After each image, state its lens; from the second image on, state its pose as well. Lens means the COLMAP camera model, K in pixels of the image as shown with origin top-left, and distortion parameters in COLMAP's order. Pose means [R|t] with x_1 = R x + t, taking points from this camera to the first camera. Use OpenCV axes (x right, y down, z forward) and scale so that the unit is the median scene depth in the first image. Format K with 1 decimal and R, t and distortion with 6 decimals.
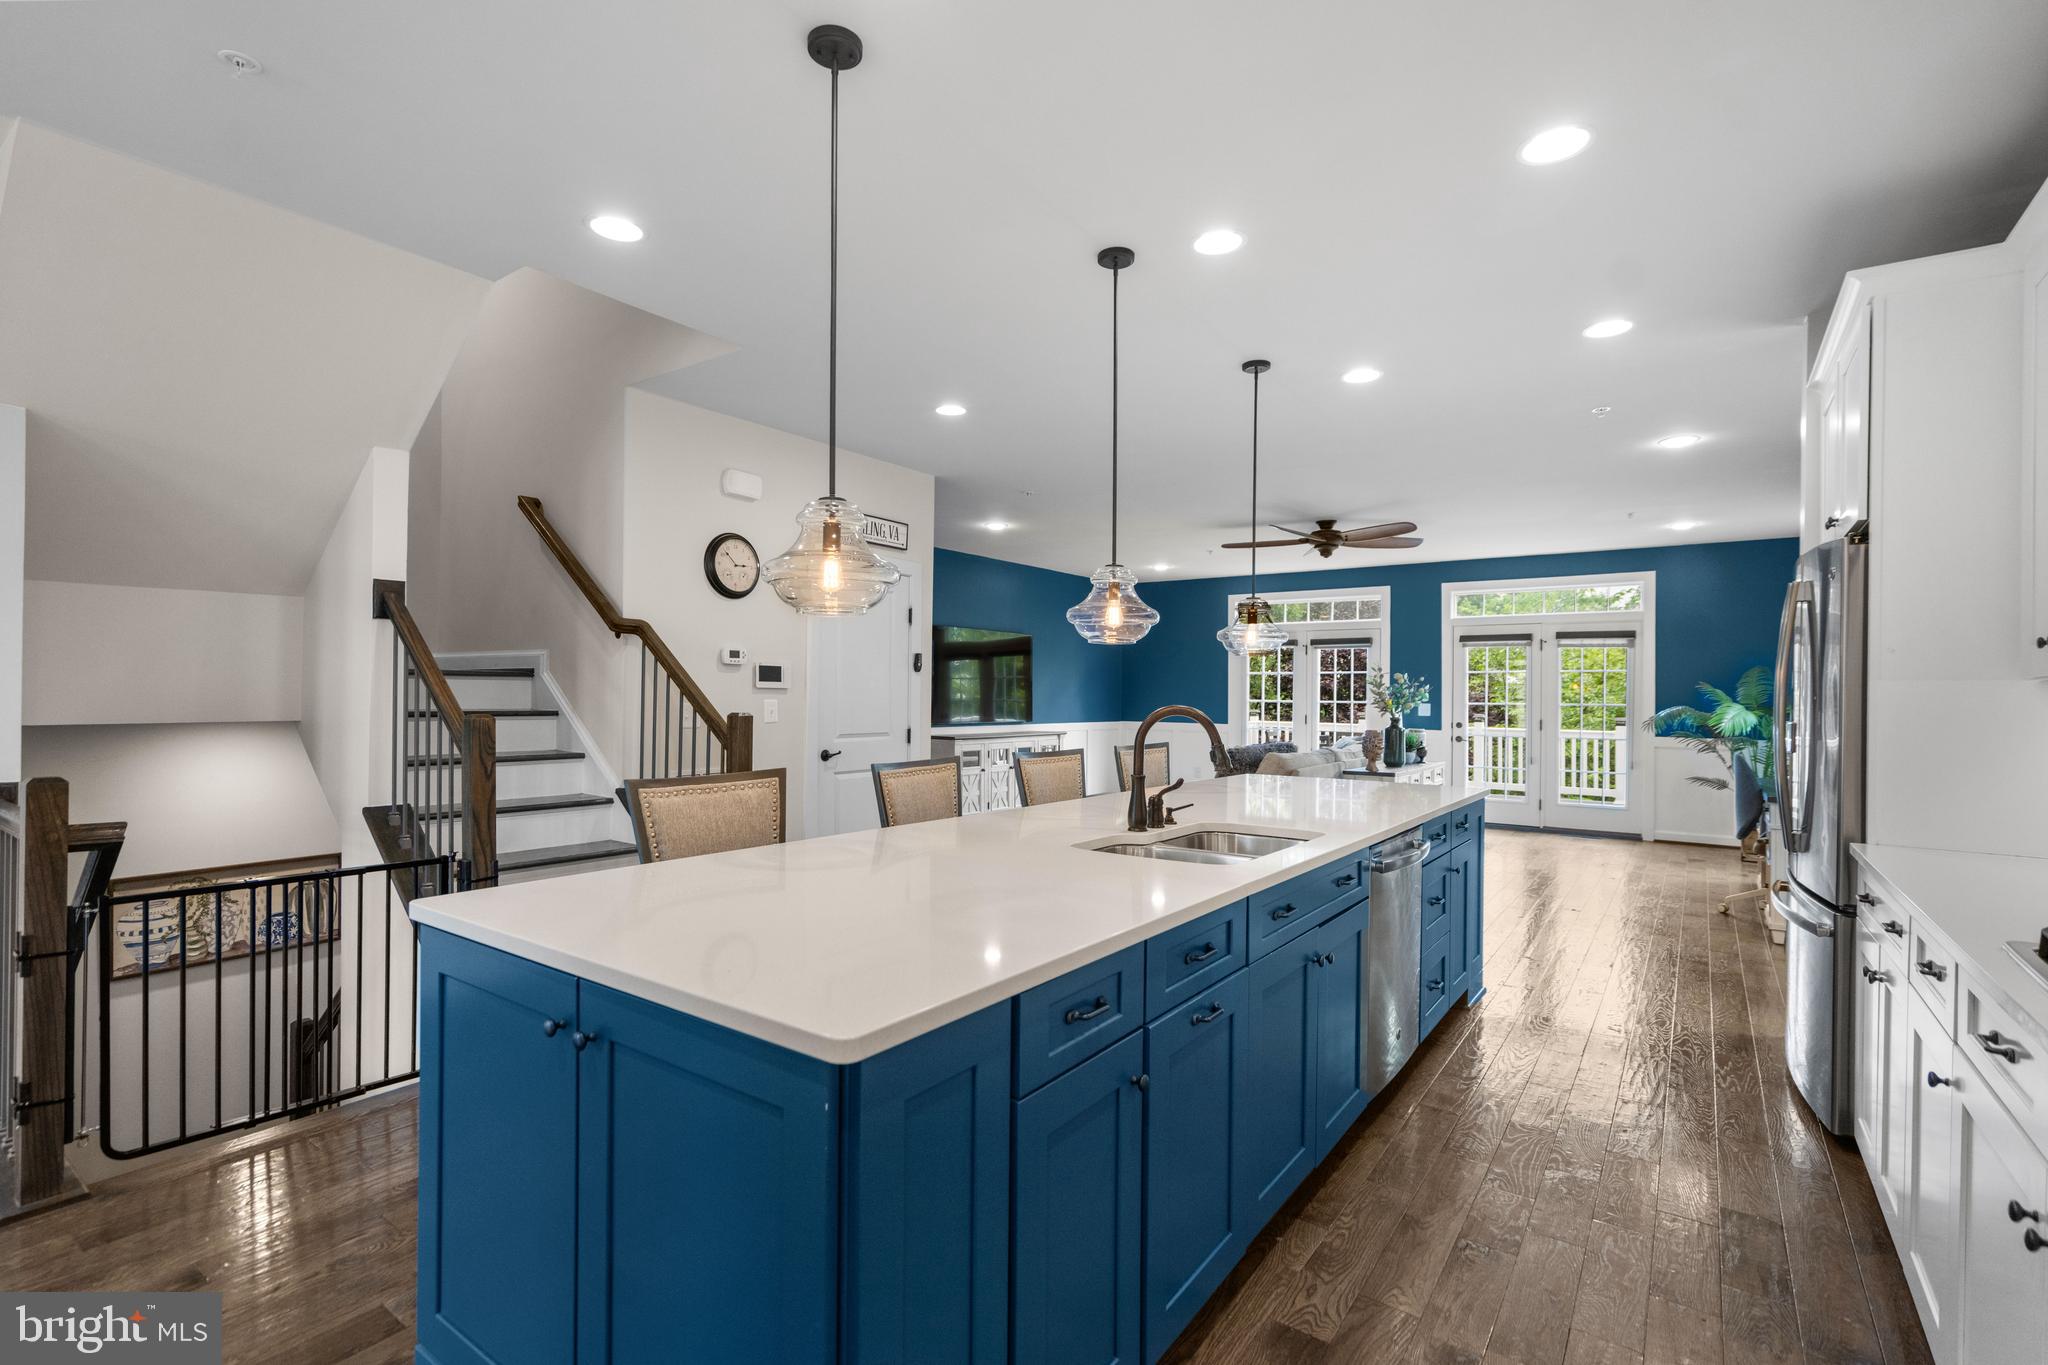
lens RADIAL K [[972.2, 0, 1021.4], [0, 972.2, 685.2], [0, 0, 1]] dist [-0.000381, 0.000165]
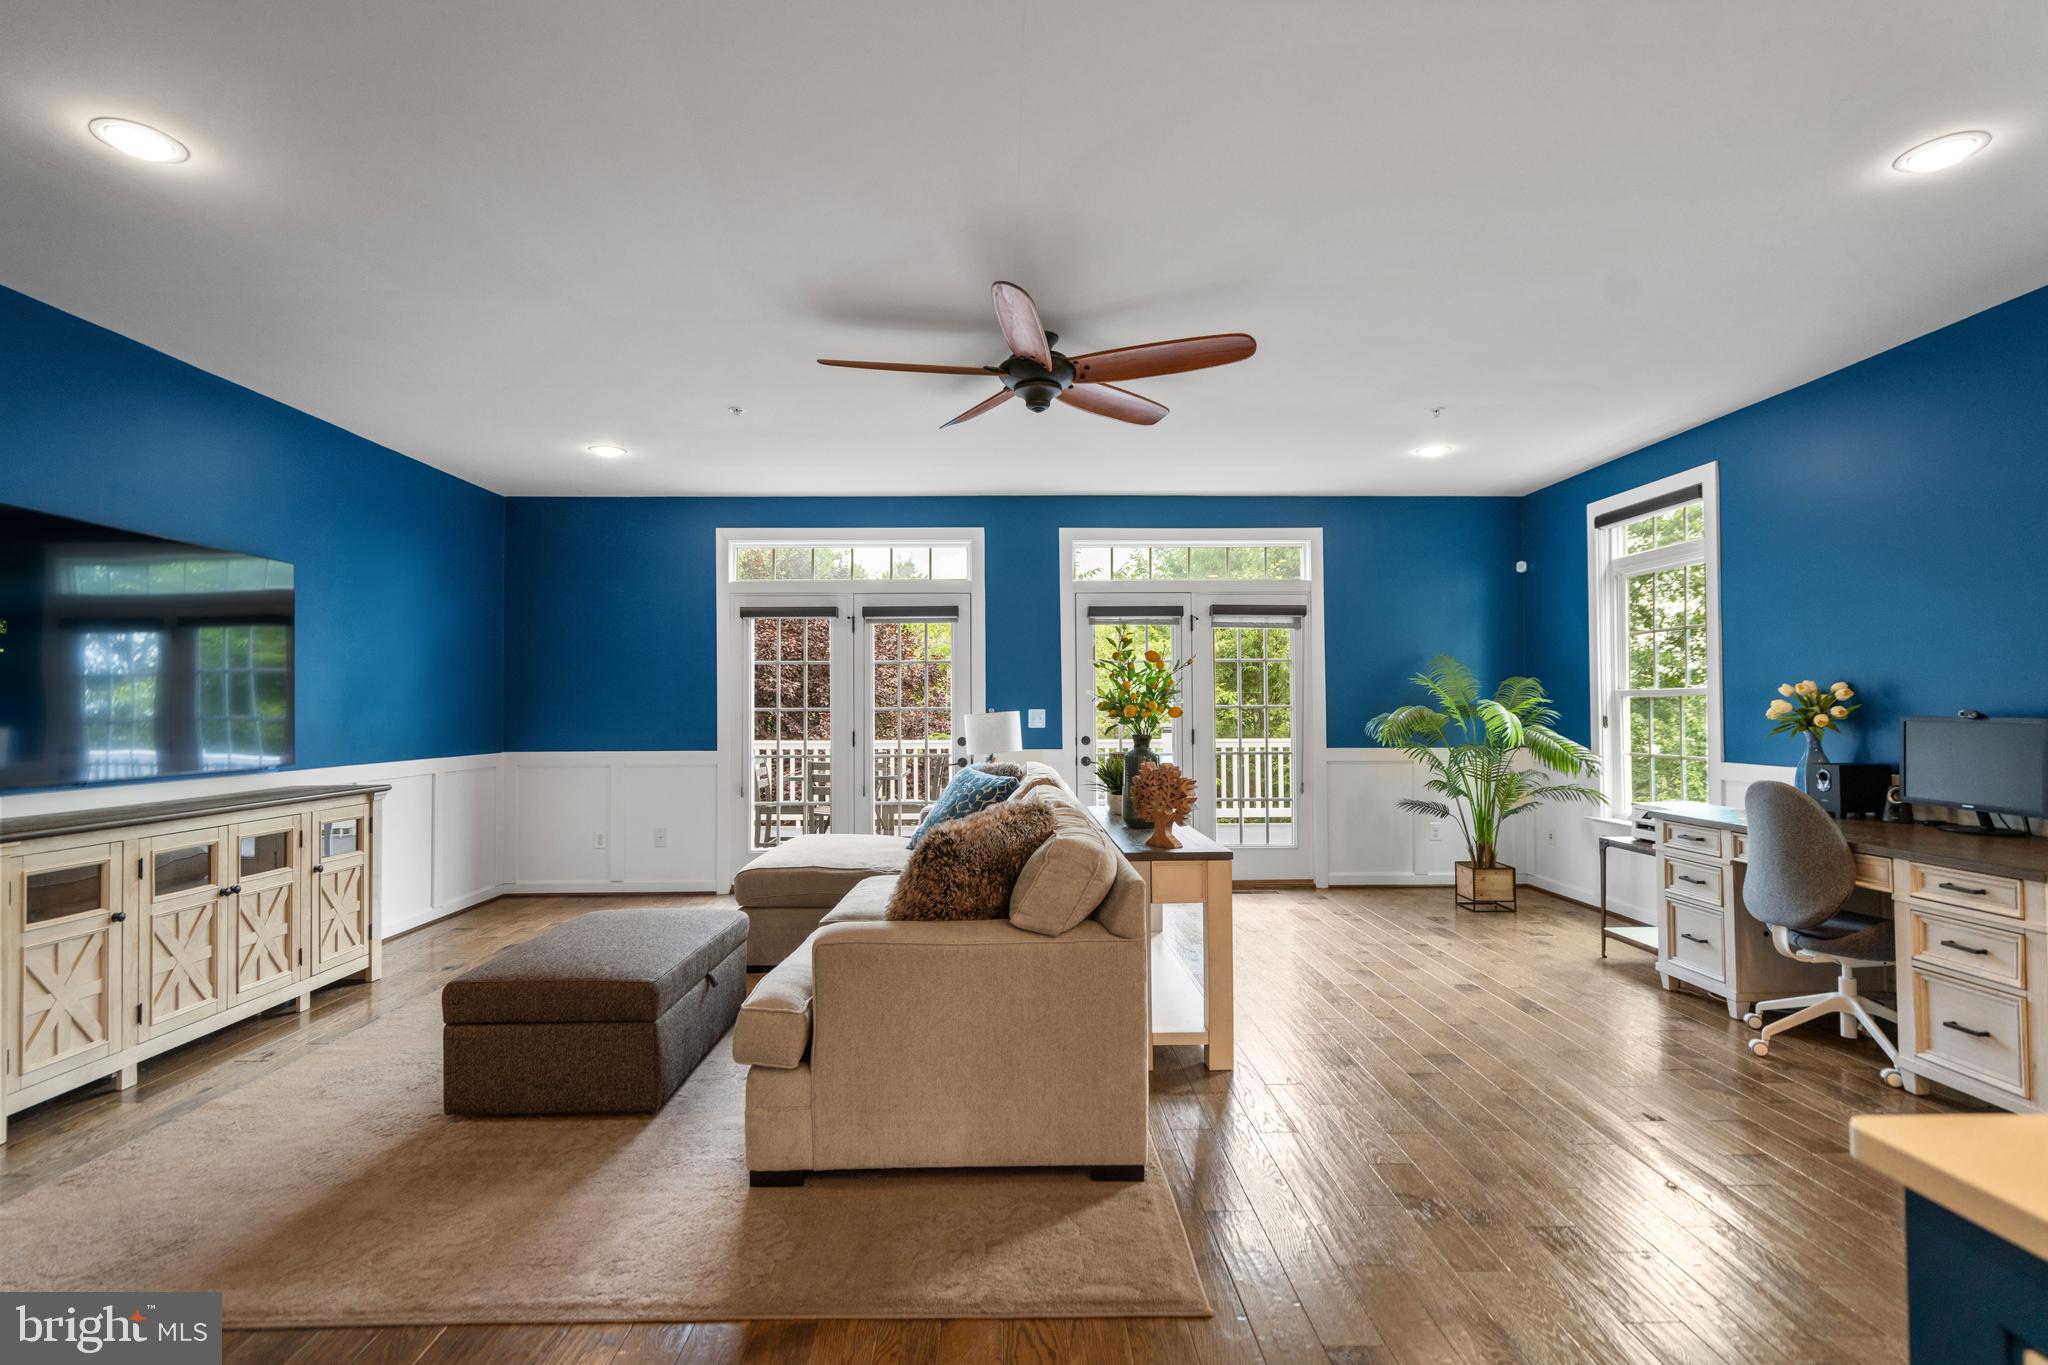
lens RADIAL K [[980.3, 0, 1024.0], [0, 980.3, 682.5], [0, 0, 1]] dist [0.002070, 0.000805]
pose [[0.798780, 0.001378, 0.601622, 0.008509], [0.006825, 0.999912, -0.011351, 0.009155], [-0.601585, 0.013173, 0.798700, 0.522595]]
